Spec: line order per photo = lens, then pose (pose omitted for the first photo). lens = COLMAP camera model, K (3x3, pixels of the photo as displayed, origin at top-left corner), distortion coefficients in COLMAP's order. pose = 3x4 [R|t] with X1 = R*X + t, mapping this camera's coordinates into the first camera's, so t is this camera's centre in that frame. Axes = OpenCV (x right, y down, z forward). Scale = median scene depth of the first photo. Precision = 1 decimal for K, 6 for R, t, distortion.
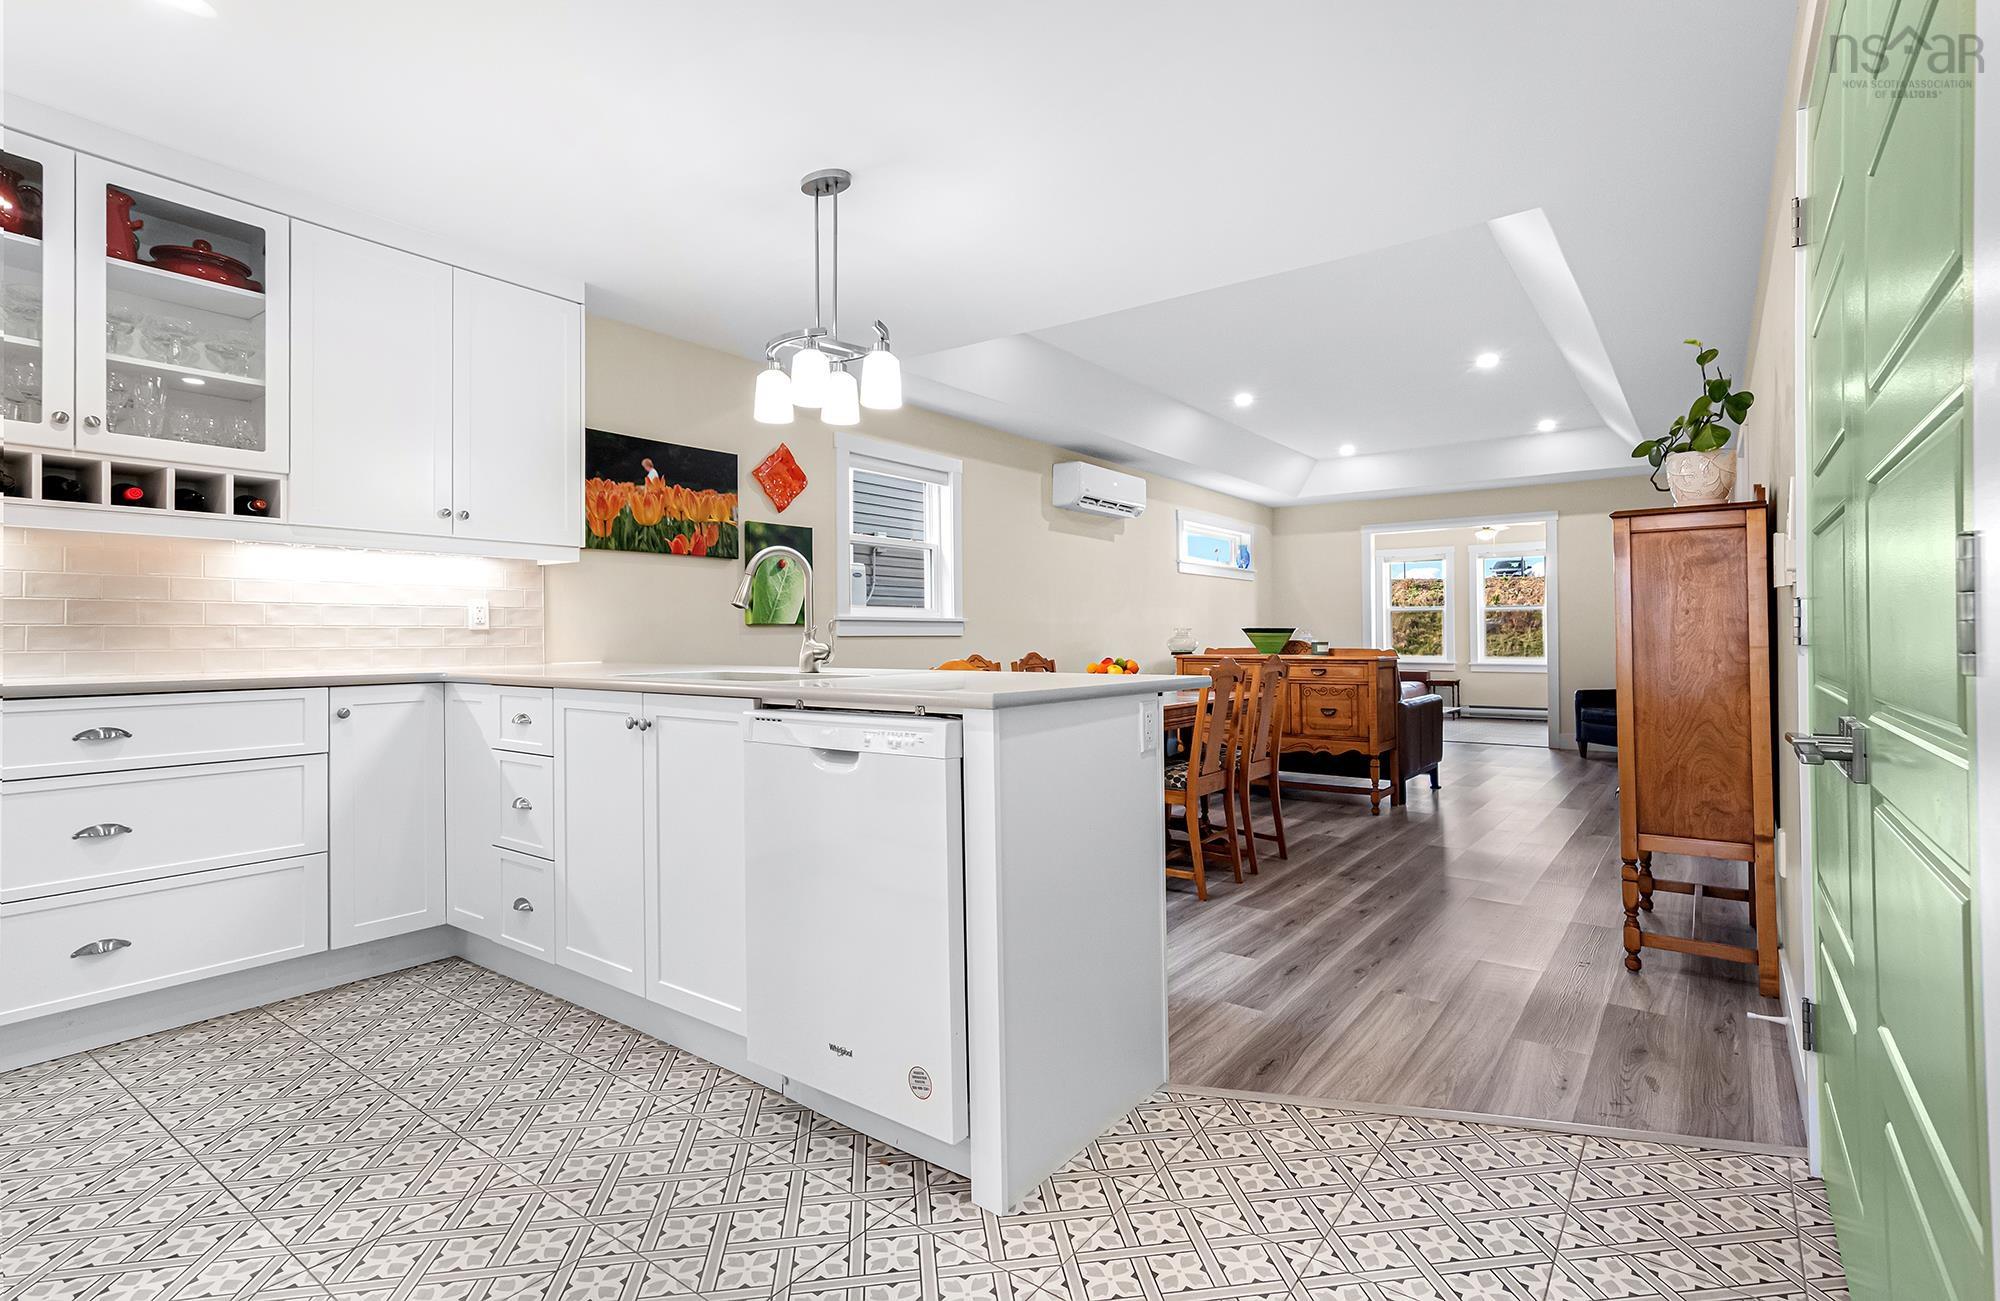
lens RADIAL K [[961.4, 0, 1021.1], [0, 961.4, 624.2], [0, 0, 1]] dist [-0.006857, -0.001927]
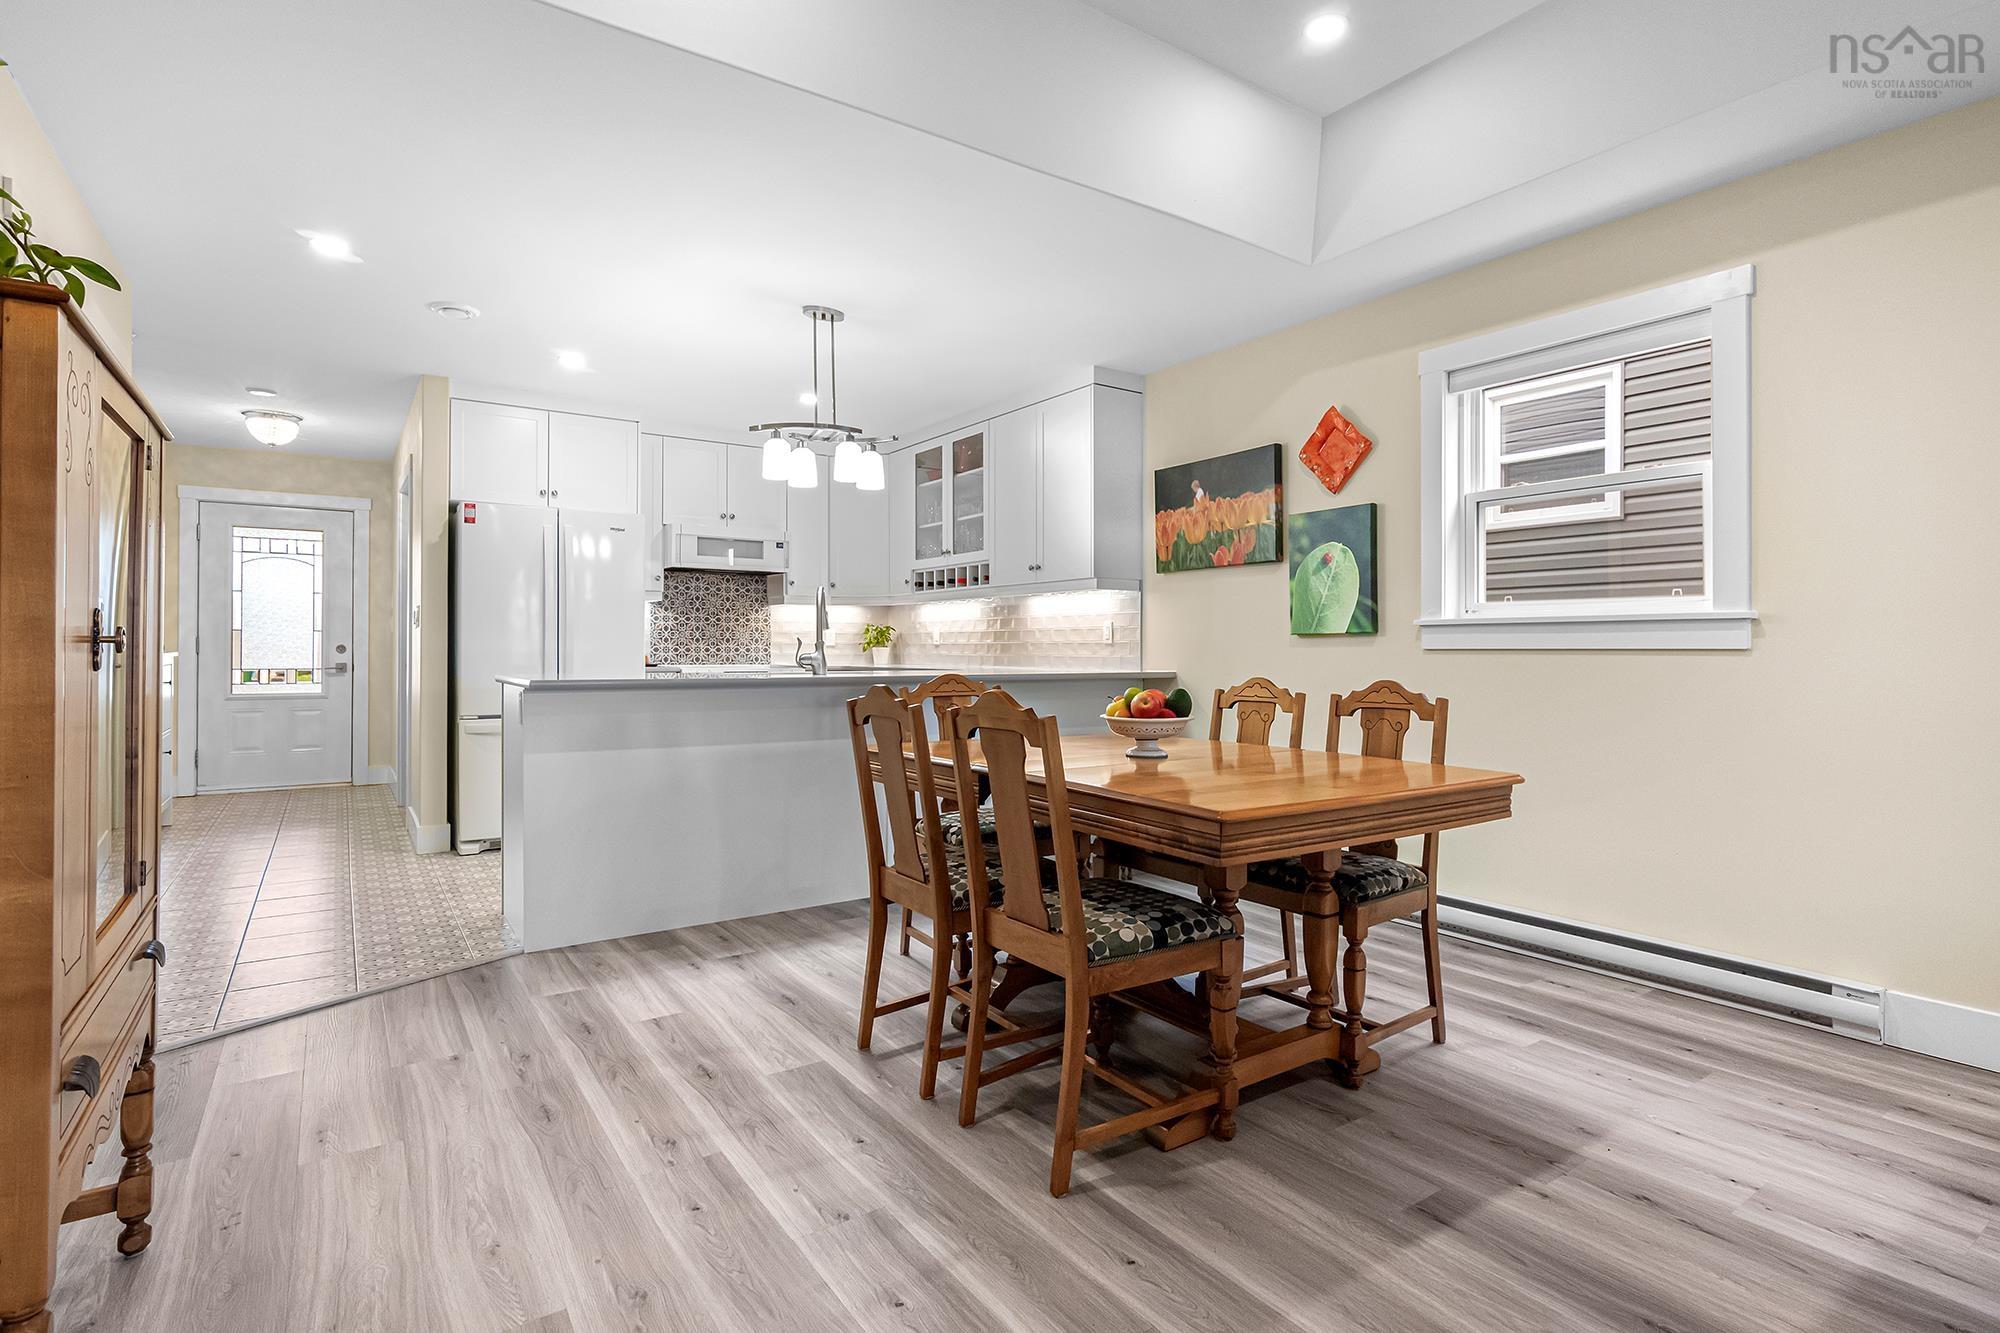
lens RADIAL K [[966.1, 0, 1000.0], [0, 966.1, 653.2], [0, 0, 1]] dist [-0.014999, -0.001865]
pose [[-0.325543, 0.004366, -0.945517, 0.980942], [0.011229, 0.999937, 0.000751, 0.020514], [0.945461, -0.010372, -0.325571, 1.634224]]
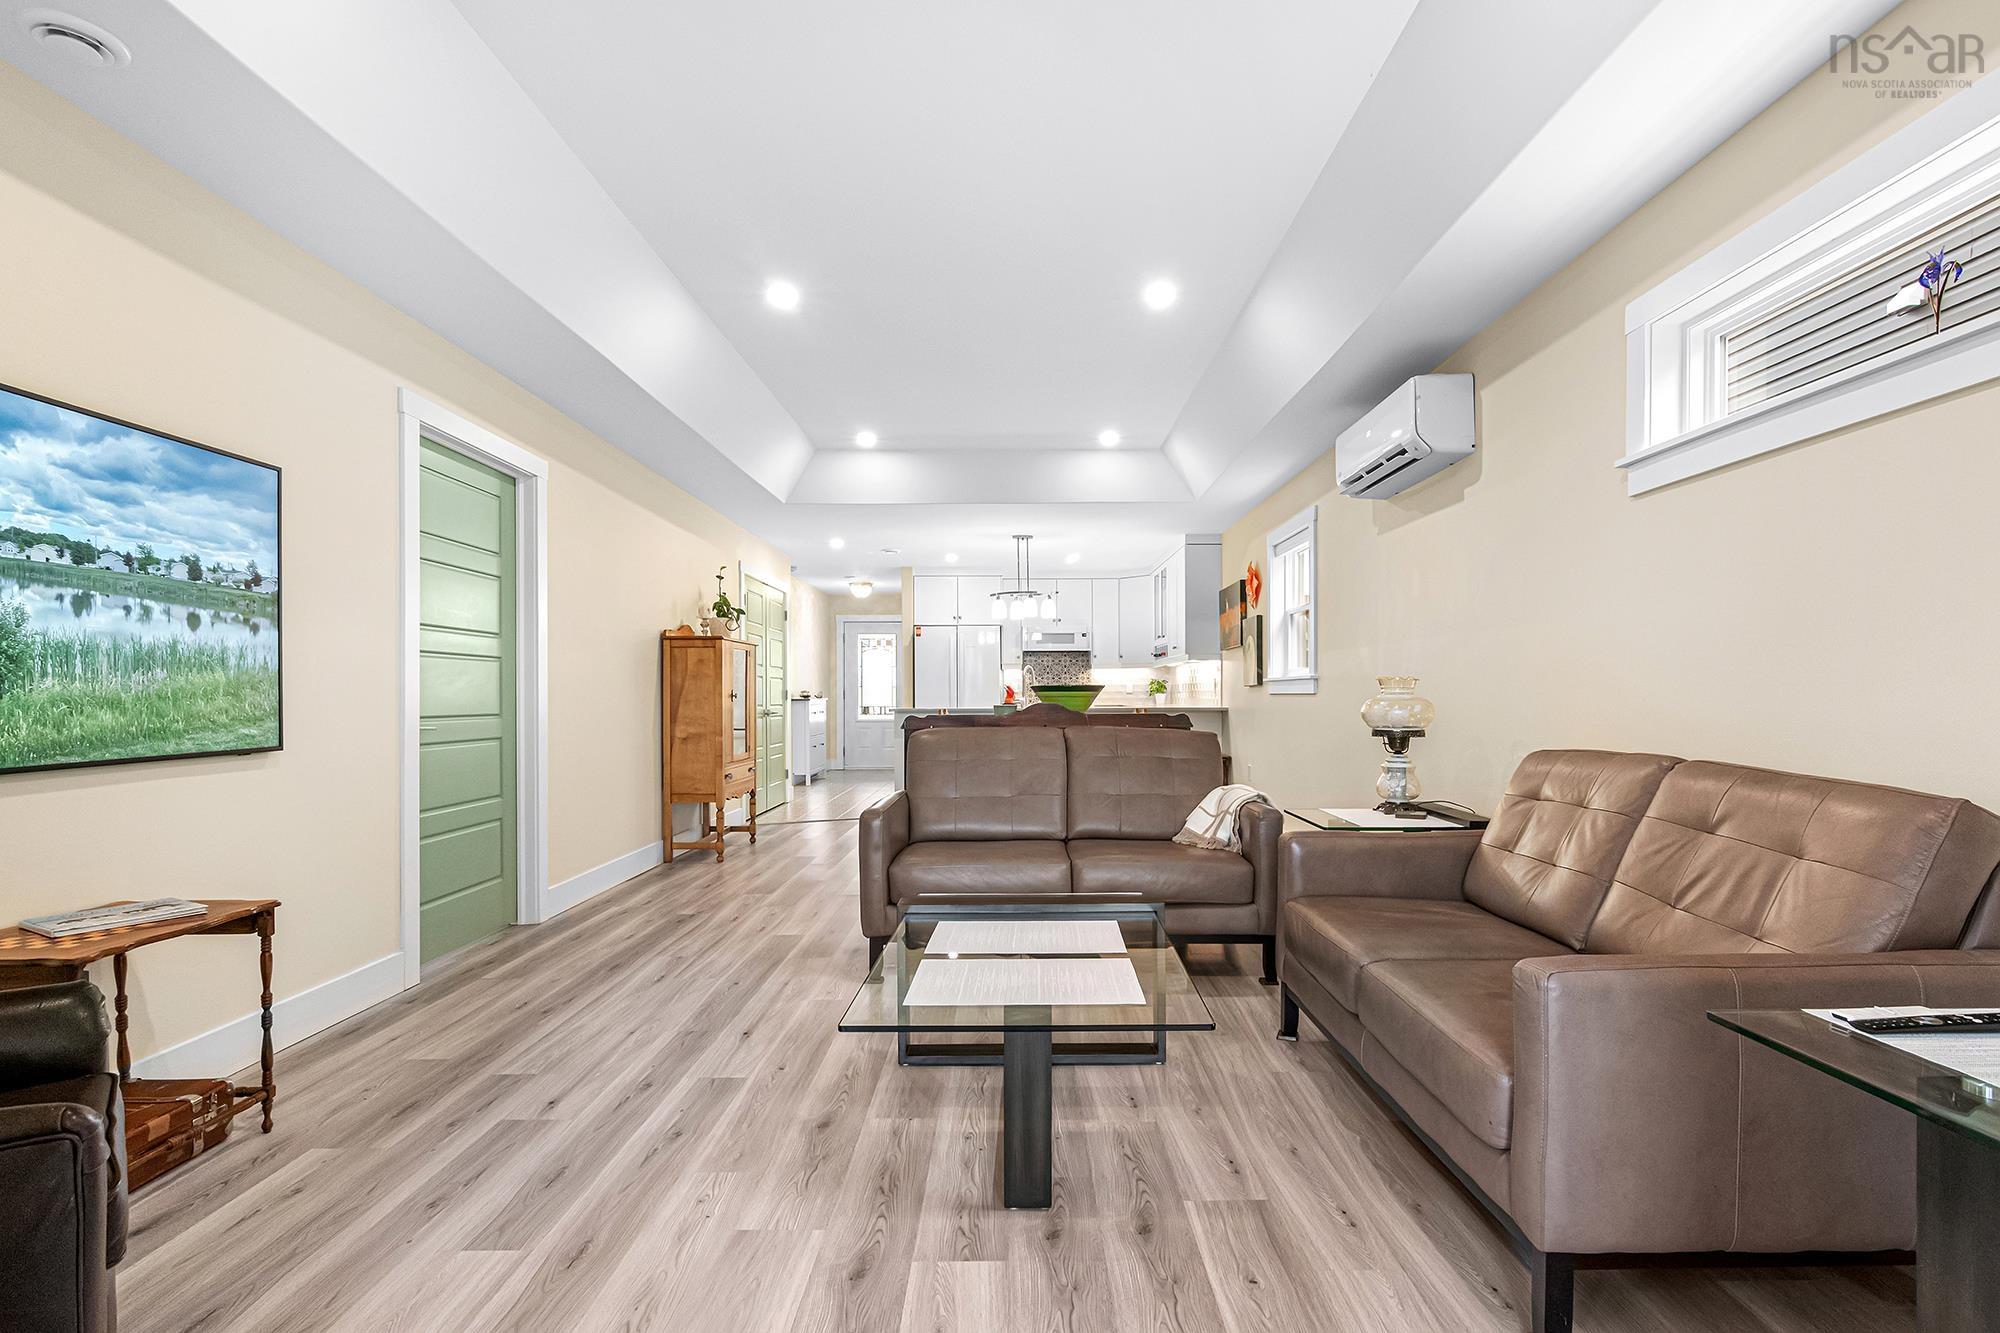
lens RADIAL K [[966.1, 0, 1003.2], [0, 966.1, 686.1], [0, 0, 1]] dist [-0.014999, -0.001865]
pose [[-0.814934, 0.000129, -0.579554, 1.476923], [0.013553, 0.999731, -0.018835, 0.036225], [0.579396, -0.023204, -0.814716, 3.223725]]
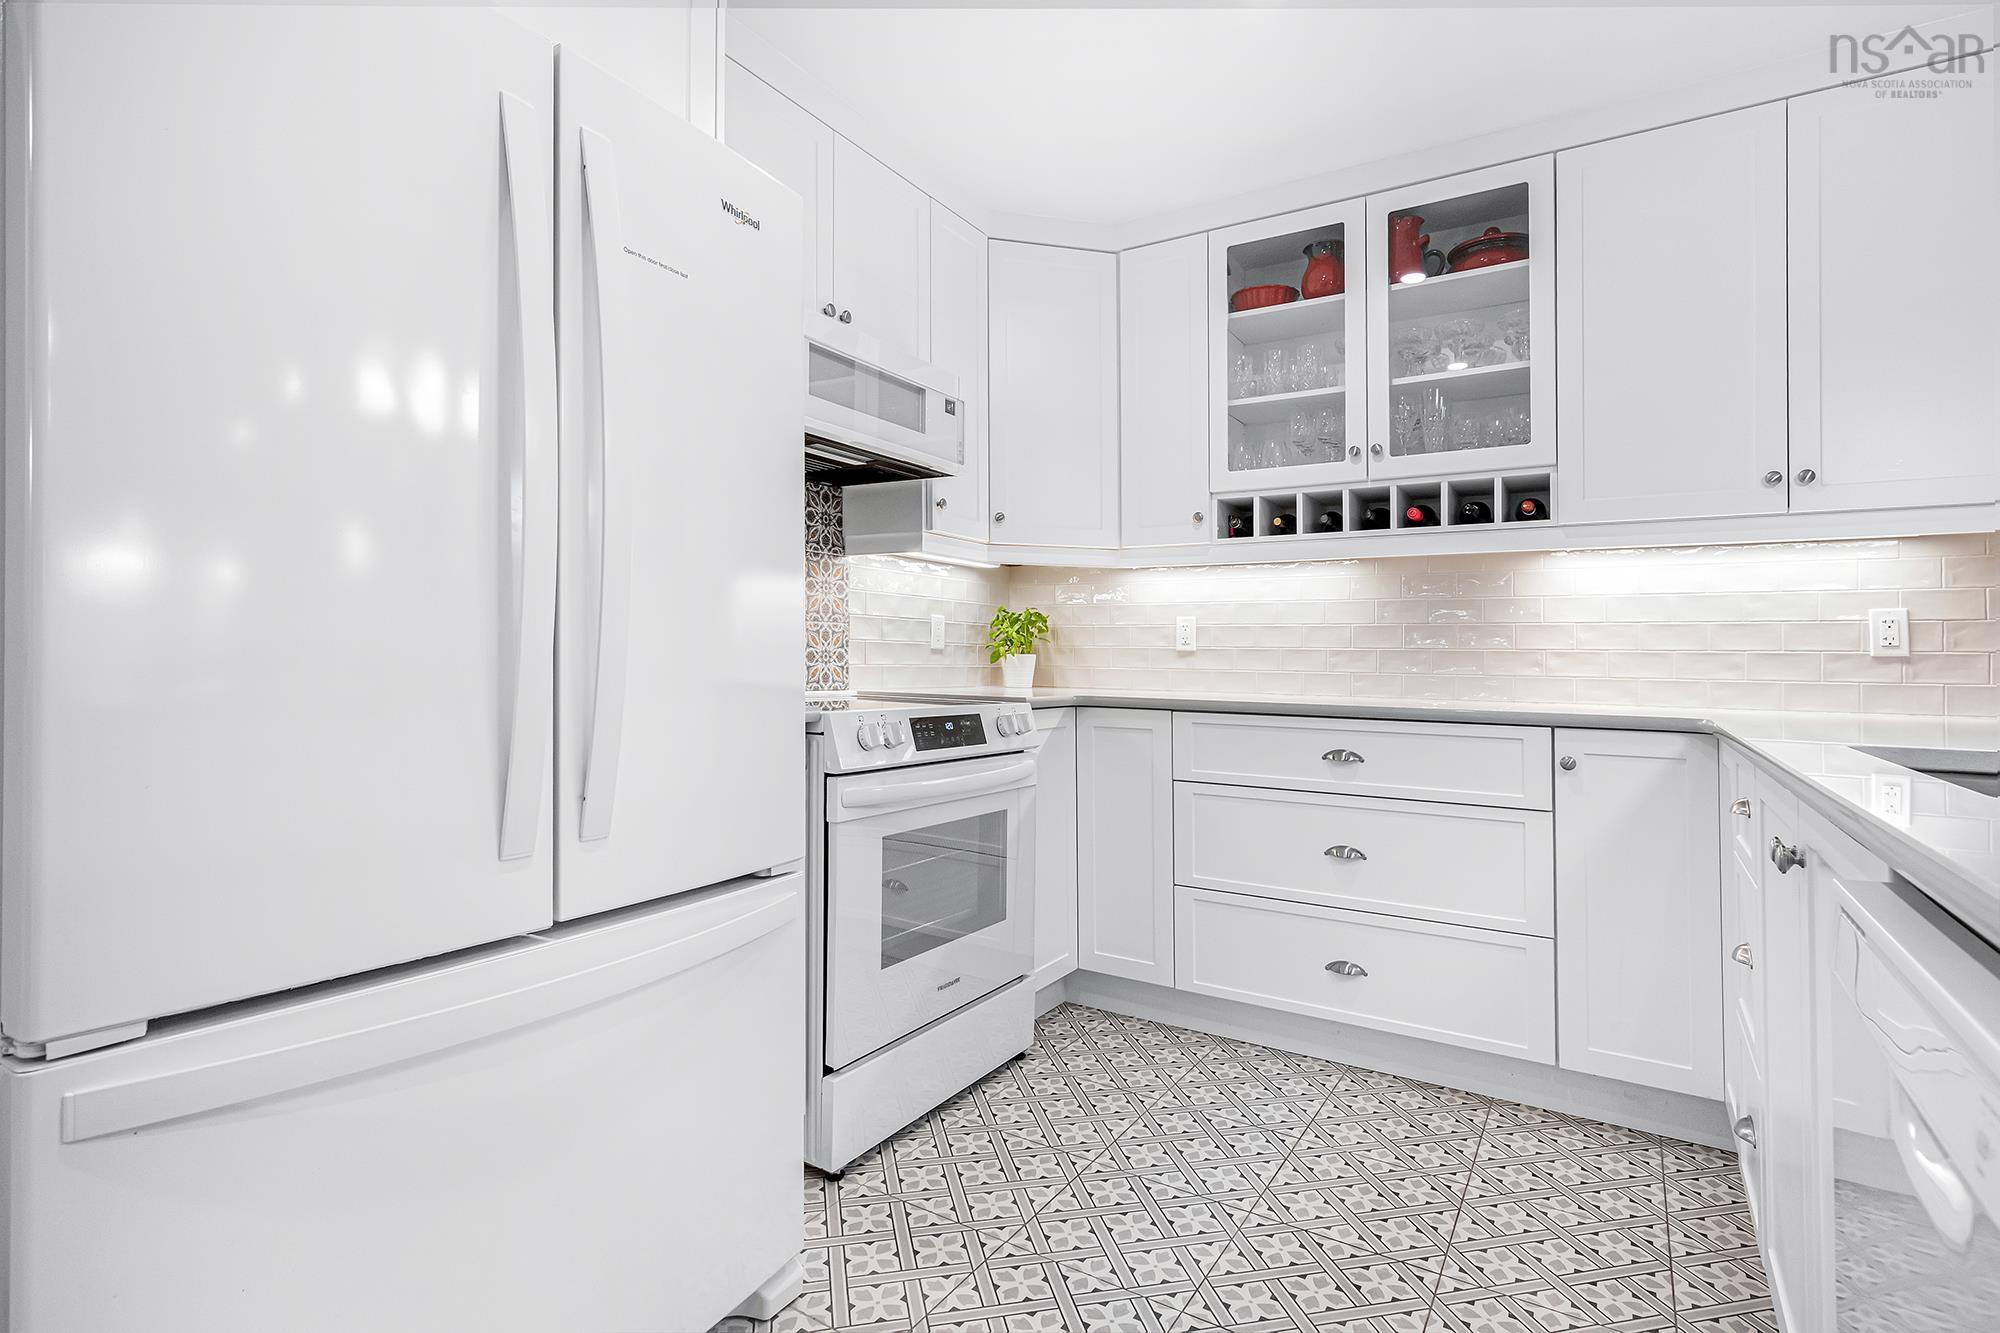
lens RADIAL K [[966.1, 0, 1019.1], [0, 966.1, 647.4], [0, 0, 1]] dist [-0.014999, -0.001865]
pose [[0.070816, -0.007565, -0.997461, 0.022810], [-0.001703, 0.999969, -0.007705, 0.007094], [0.997488, 0.002244, 0.070801, 0.485274]]
